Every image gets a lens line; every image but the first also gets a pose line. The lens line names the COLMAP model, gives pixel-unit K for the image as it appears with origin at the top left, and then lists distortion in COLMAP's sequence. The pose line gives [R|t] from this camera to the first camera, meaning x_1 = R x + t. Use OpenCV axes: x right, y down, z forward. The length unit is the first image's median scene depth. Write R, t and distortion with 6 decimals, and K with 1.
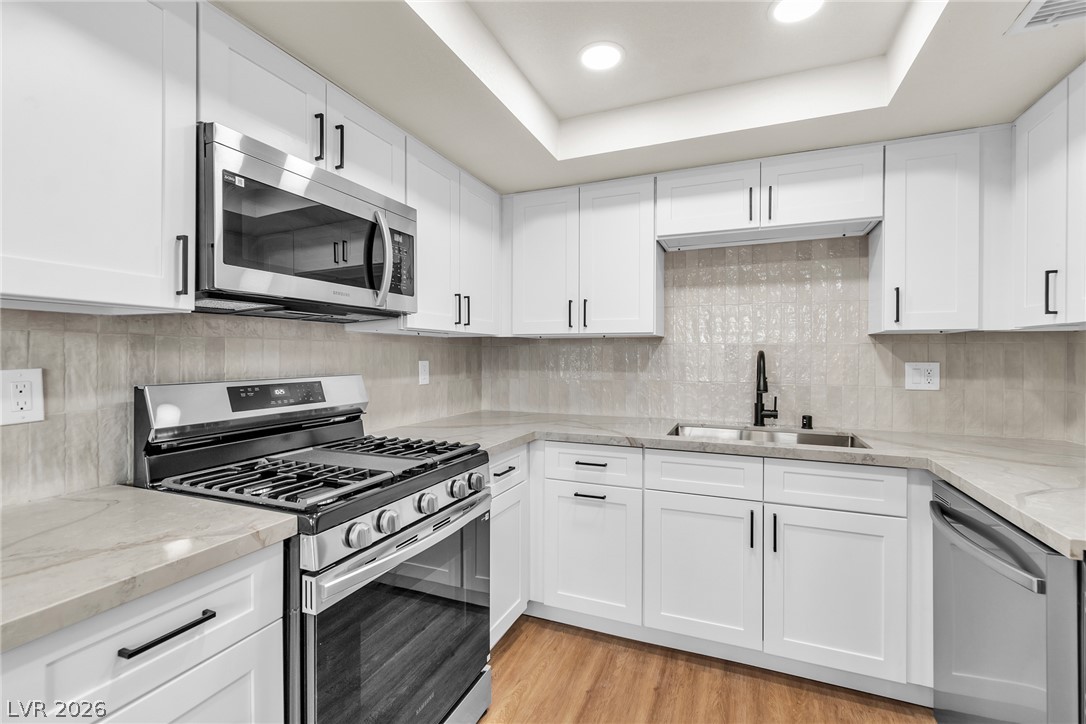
lens RADIAL K [[497.5, 0, 530.5], [0, 497.5, 356.4], [0, 0, 1]] dist [0.000271, -0.001310]
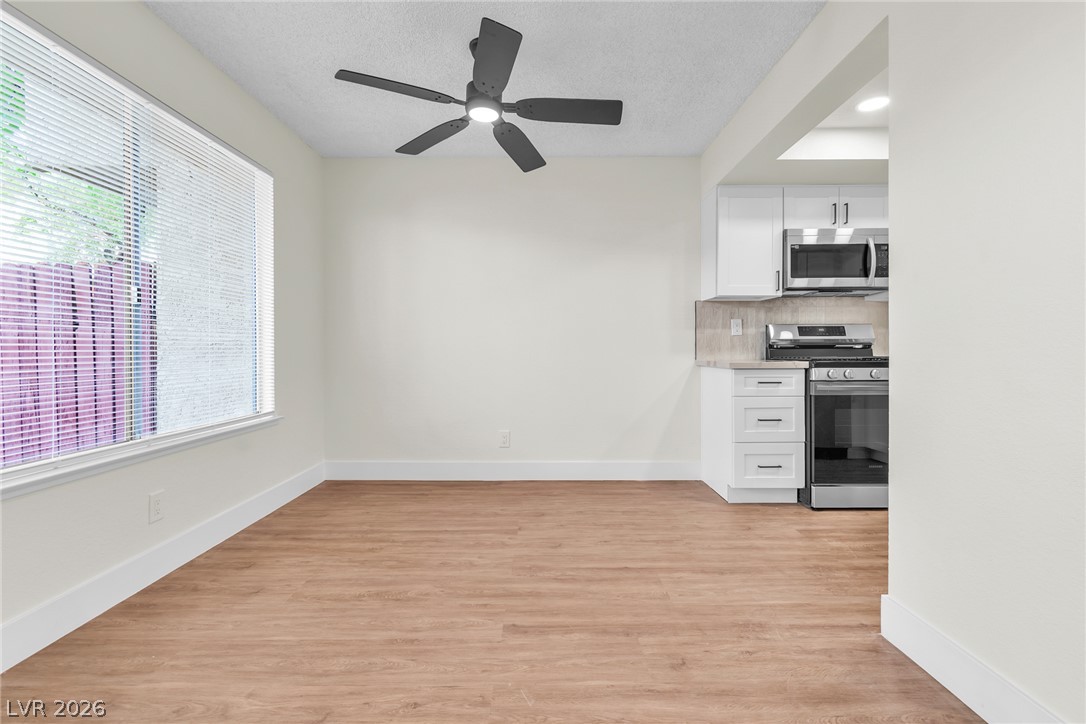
lens RADIAL K [[497.5, 0, 547.6], [0, 497.5, 352.7], [0, 0, 1]] dist [0.000271, -0.001310]
pose [[0.384717, -0.000230, -0.923034, 0.965998], [0.004398, 0.999989, 0.001583, 0.148868], [0.923024, -0.004668, 0.384714, -0.892529]]
